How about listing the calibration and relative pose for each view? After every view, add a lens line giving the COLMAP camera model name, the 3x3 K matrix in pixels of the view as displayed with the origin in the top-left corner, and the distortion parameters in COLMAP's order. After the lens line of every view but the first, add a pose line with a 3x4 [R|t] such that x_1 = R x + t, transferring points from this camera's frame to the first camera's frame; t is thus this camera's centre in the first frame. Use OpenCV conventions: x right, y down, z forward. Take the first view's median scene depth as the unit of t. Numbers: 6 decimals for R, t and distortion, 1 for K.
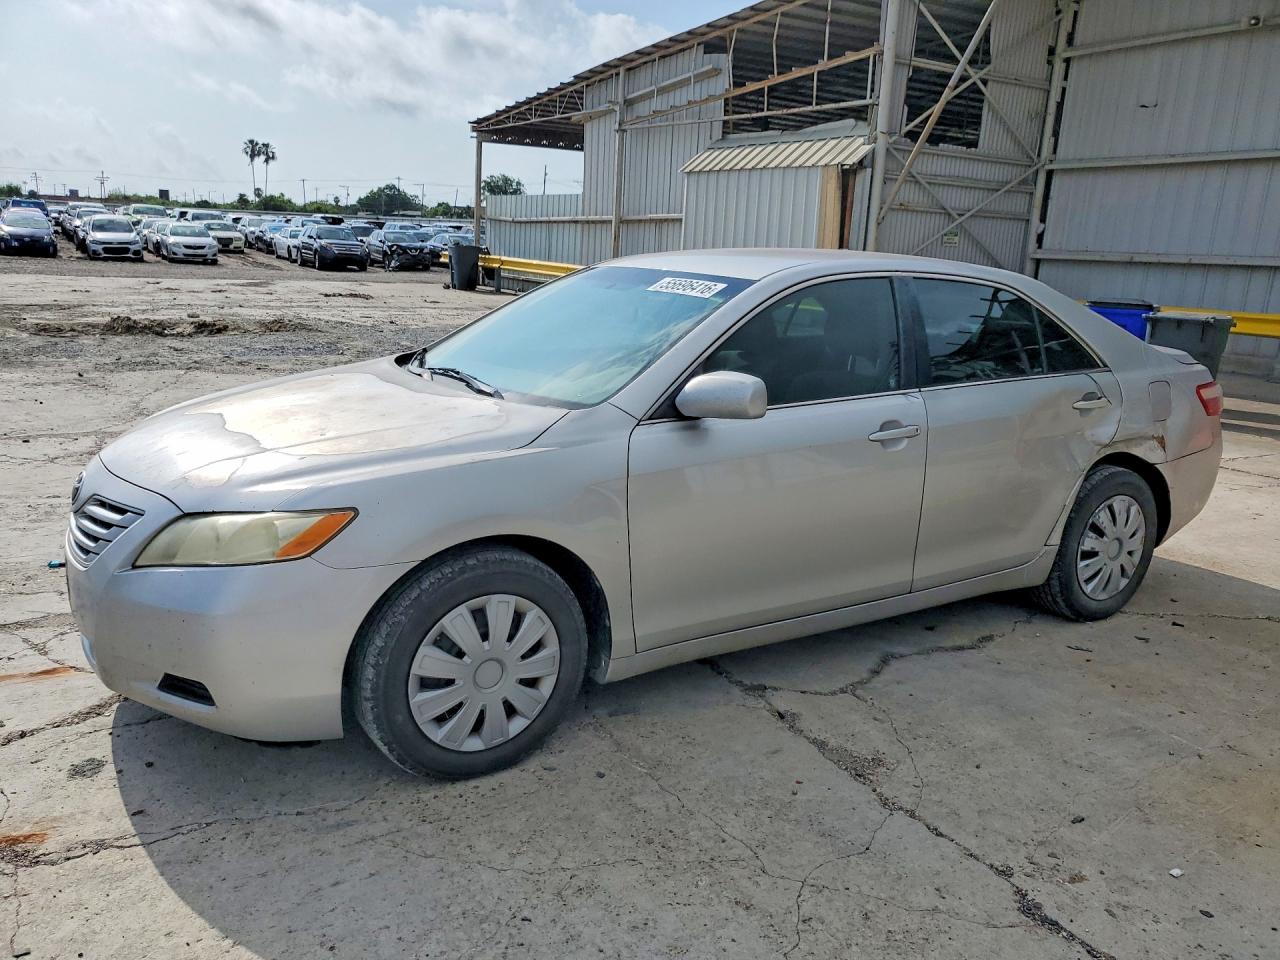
lens RADIAL K [[1065.7, 0, 614.0], [0, 1065.7, 504.4], [0, 0, 1]] dist [0.012852, -0.009819]
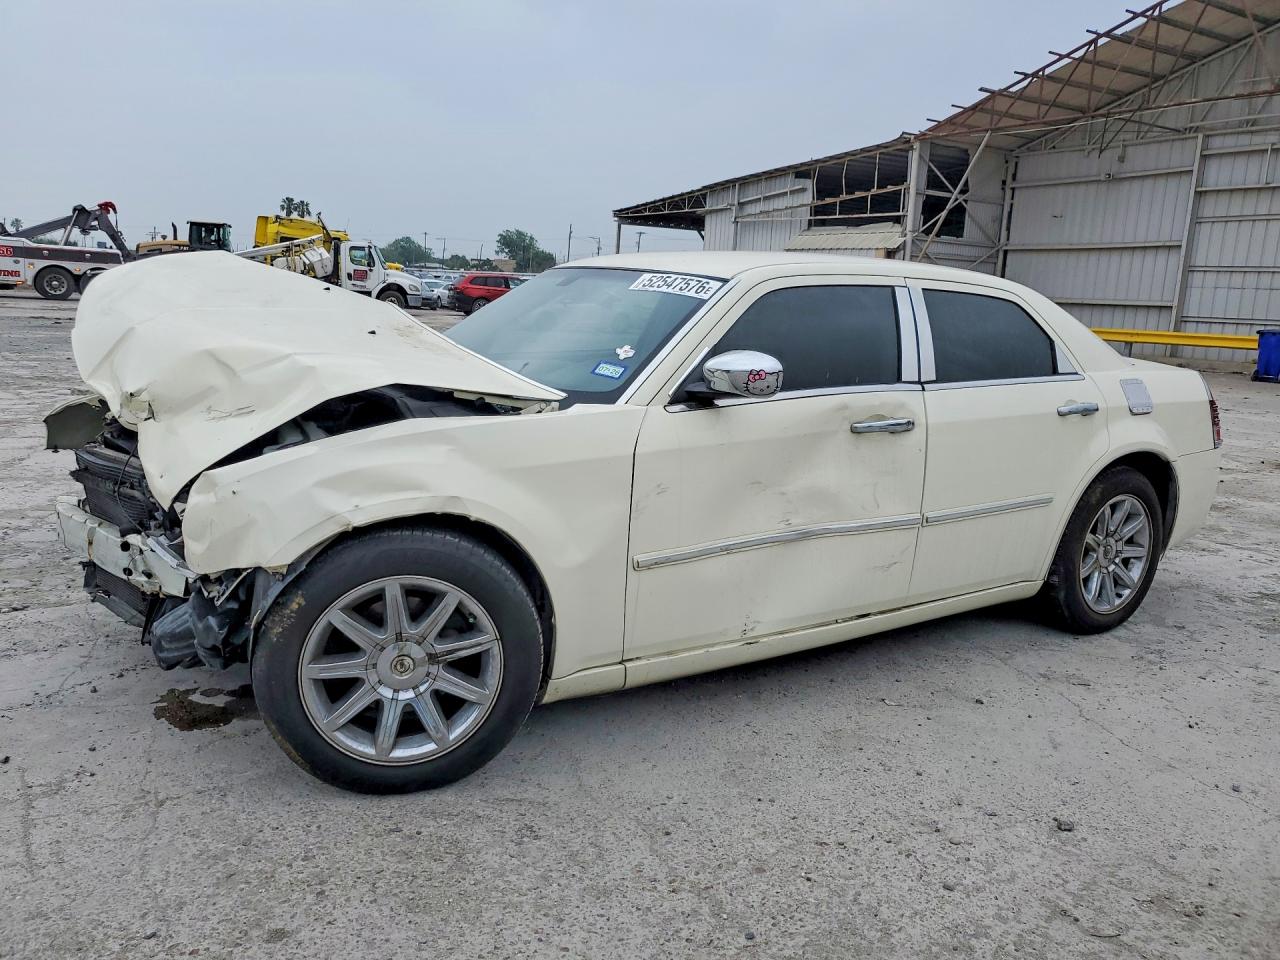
lens RADIAL K [[1053.1, 0, 640.0], [0, 1053.1, 480.0], [0, 0, 1]] dist [0.003224, -0.000131]
pose [[0.999546, -0.004463, 0.029784, -0.229302], [0.006346, 0.997964, -0.063456, 0.157689], [-0.029440, 0.063616, 0.997540, -0.645795]]
